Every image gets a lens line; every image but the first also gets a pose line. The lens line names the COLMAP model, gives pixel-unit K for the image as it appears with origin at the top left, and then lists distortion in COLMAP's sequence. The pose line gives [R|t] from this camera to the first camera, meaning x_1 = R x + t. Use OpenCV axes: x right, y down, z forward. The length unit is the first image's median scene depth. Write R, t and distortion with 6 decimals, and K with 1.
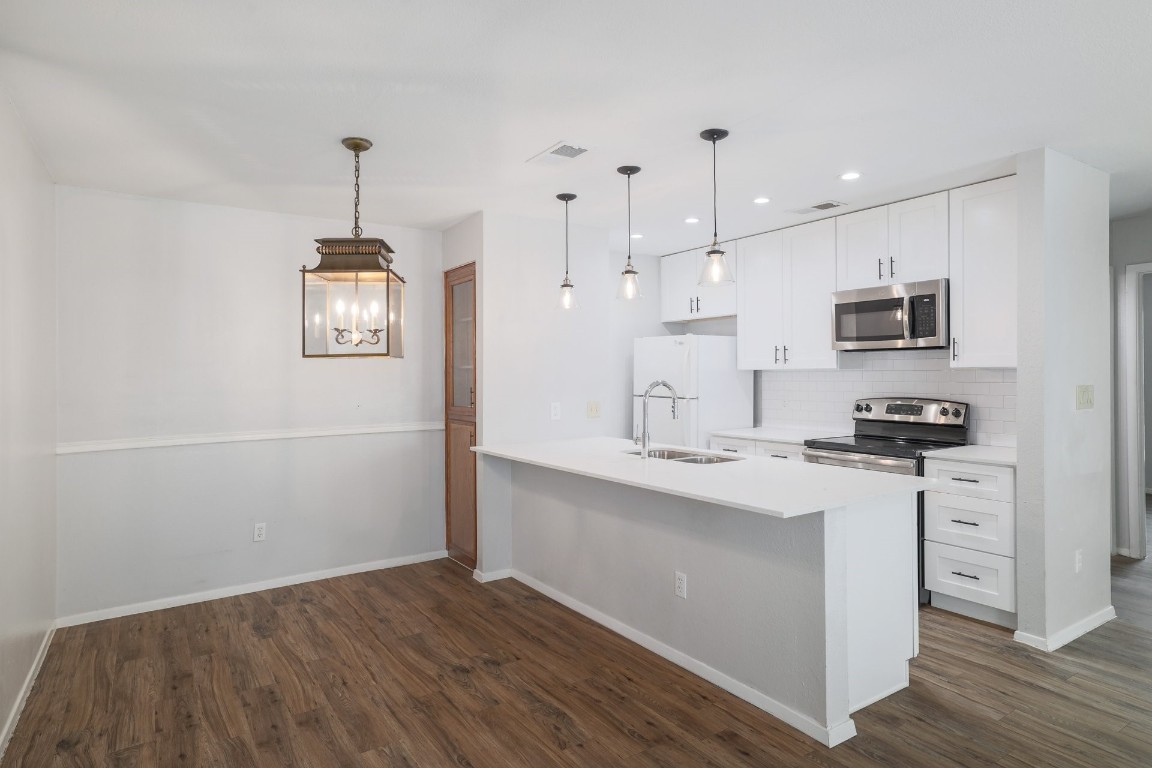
lens RADIAL K [[631.7, 0, 576.0], [0, 631.7, 384.0], [0, 0, 1]] dist [0.000955, 0.017675]
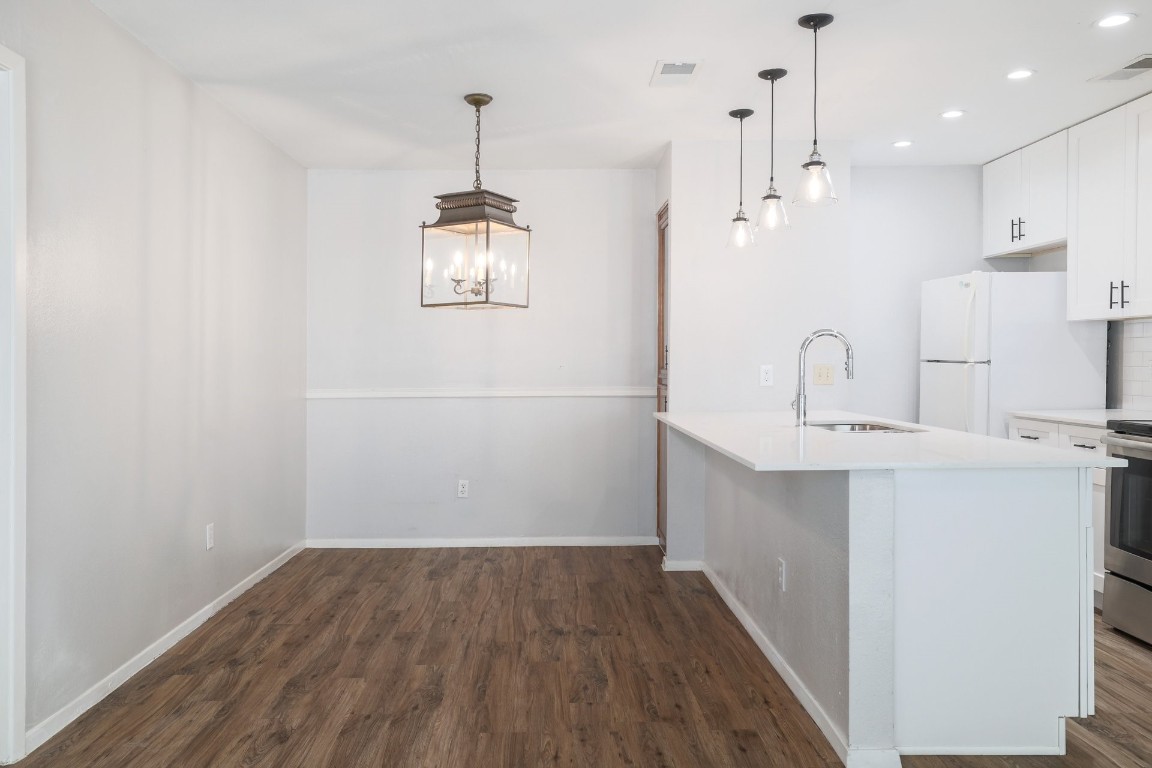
lens RADIAL K [[866.6, 0, 575.8], [0, 866.6, 348.1], [0, 0, 1]] dist [-0.004875, 0.003495]
pose [[0.840904, -0.002918, -0.541176, 0.516265], [-0.010304, 0.999718, -0.021401, 0.050024], [0.541086, 0.023573, 0.840637, -0.084478]]
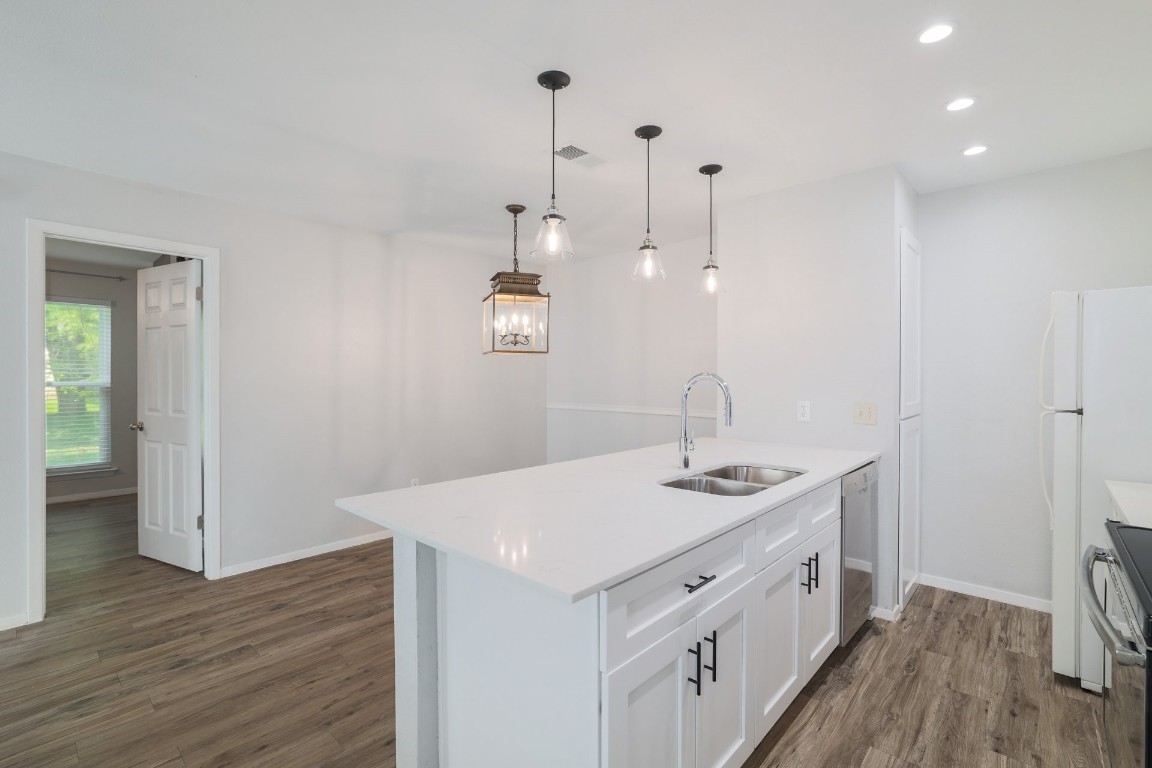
lens RADIAL K [[537.3, 0, 573.1], [0, 537.3, 367.7], [0, 0, 1]] dist [-0.011321, -0.000038]
pose [[0.237106, 0.000713, -0.971484, 0.841346], [-0.023935, 0.999700, -0.005108, -0.006020], [0.971189, 0.024463, 0.237052, 0.791755]]
